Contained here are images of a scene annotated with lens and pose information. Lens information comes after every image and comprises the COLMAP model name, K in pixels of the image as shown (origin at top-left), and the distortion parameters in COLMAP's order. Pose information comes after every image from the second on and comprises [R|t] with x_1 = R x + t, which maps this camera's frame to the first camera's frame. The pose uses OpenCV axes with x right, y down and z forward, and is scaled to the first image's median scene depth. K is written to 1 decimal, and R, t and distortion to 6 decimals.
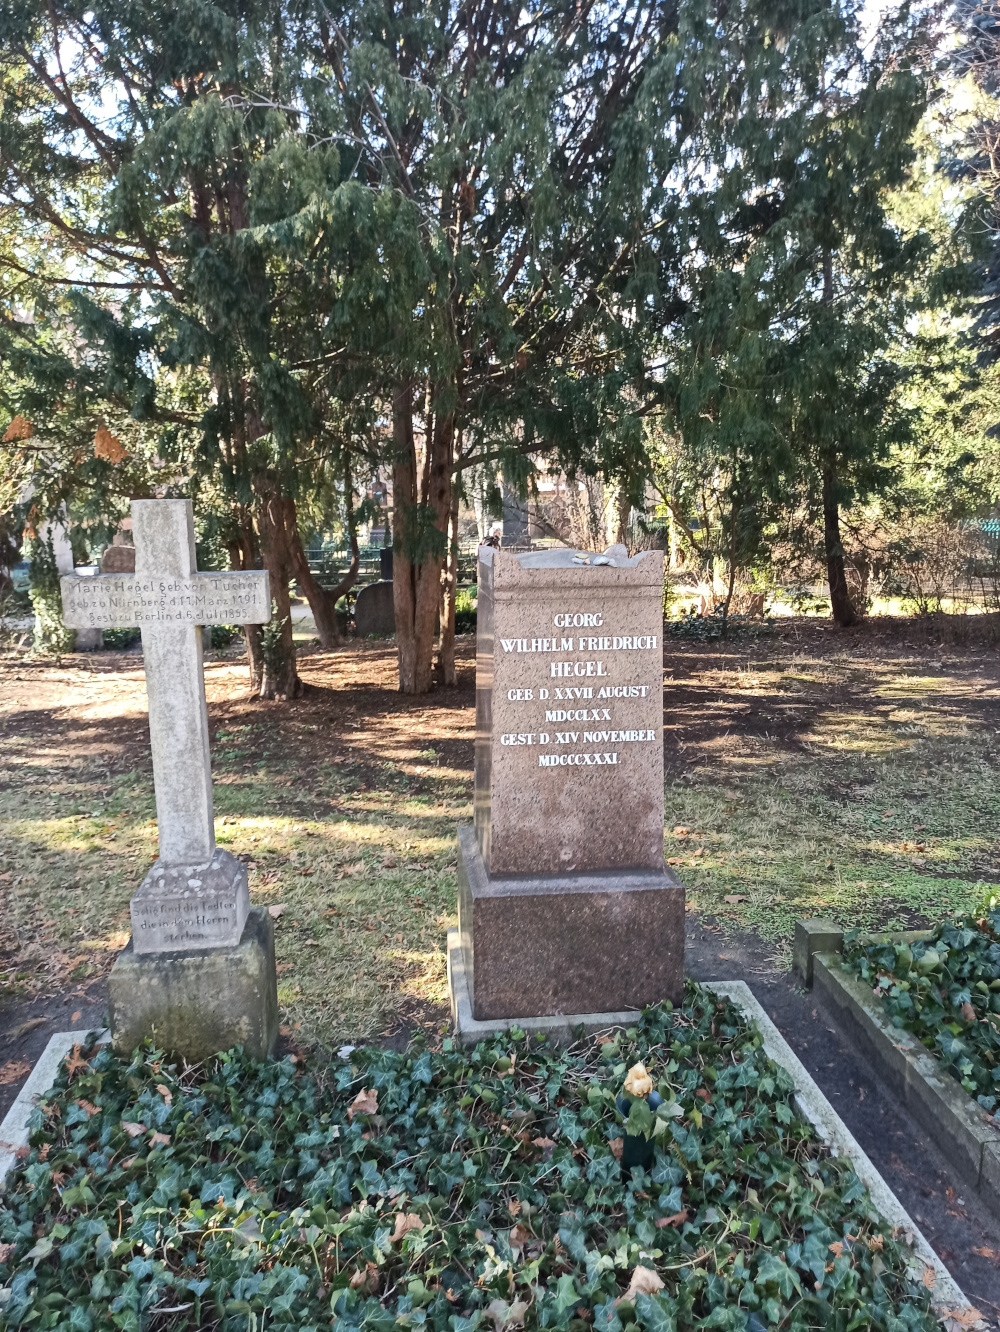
lens RADIAL K [[991.2, 0, 498.5], [0, 991.2, 662.4], [0, 0, 1]] dist [0.052690, -0.001923]
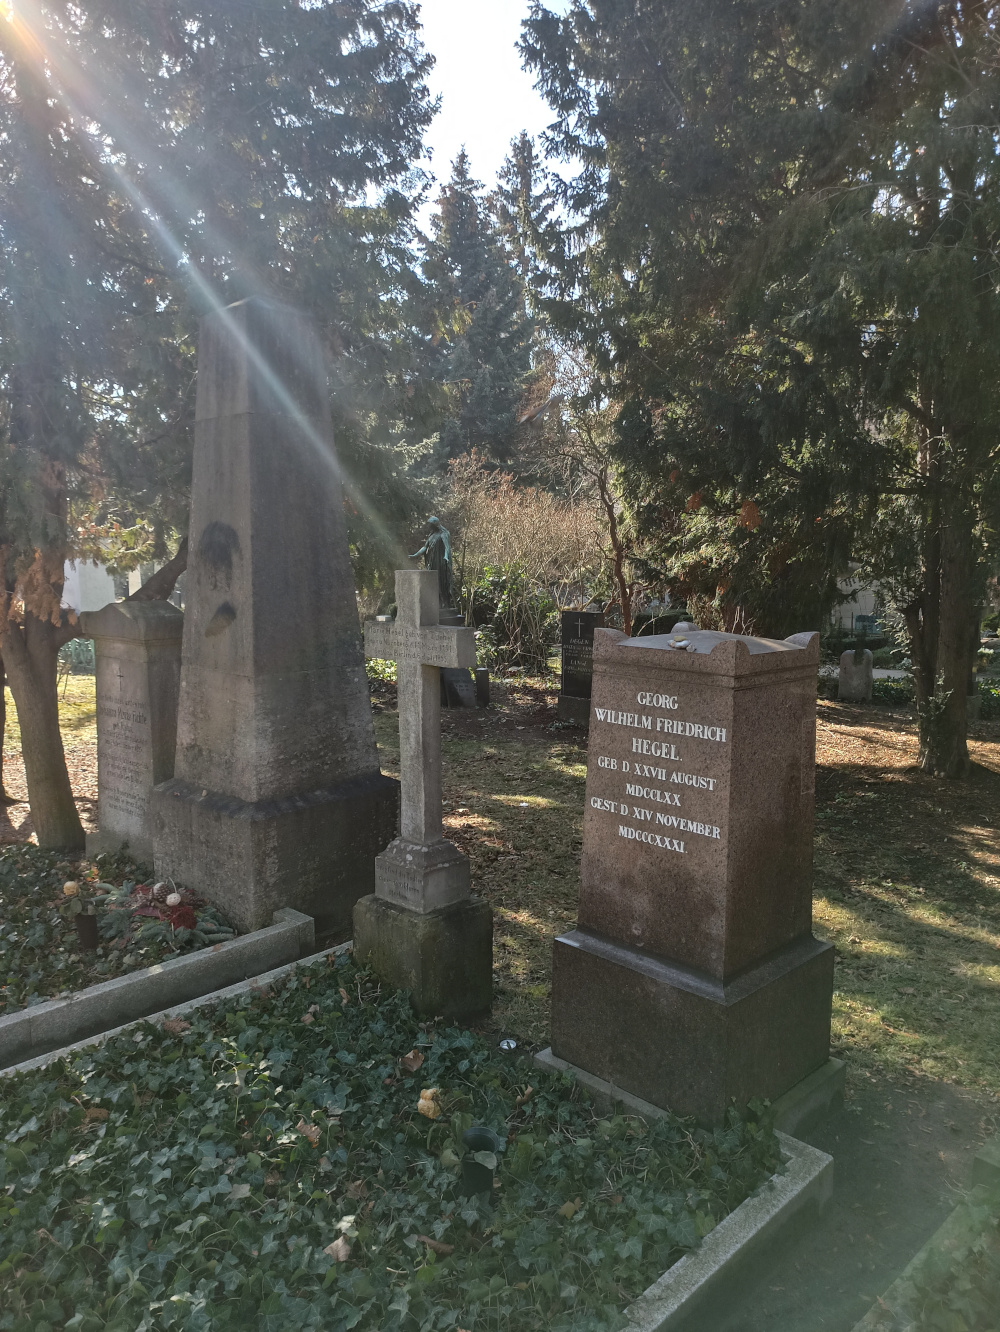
lens RADIAL K [[991.2, 0, 496.8], [0, 991.2, 668.1], [0, 0, 1]] dist [0.052690, -0.001923]
pose [[0.628913, 0.112018, -0.769363, 0.739592], [-0.148658, 0.988634, 0.022423, -0.072326], [0.763131, 0.100270, 0.638418, 0.221668]]
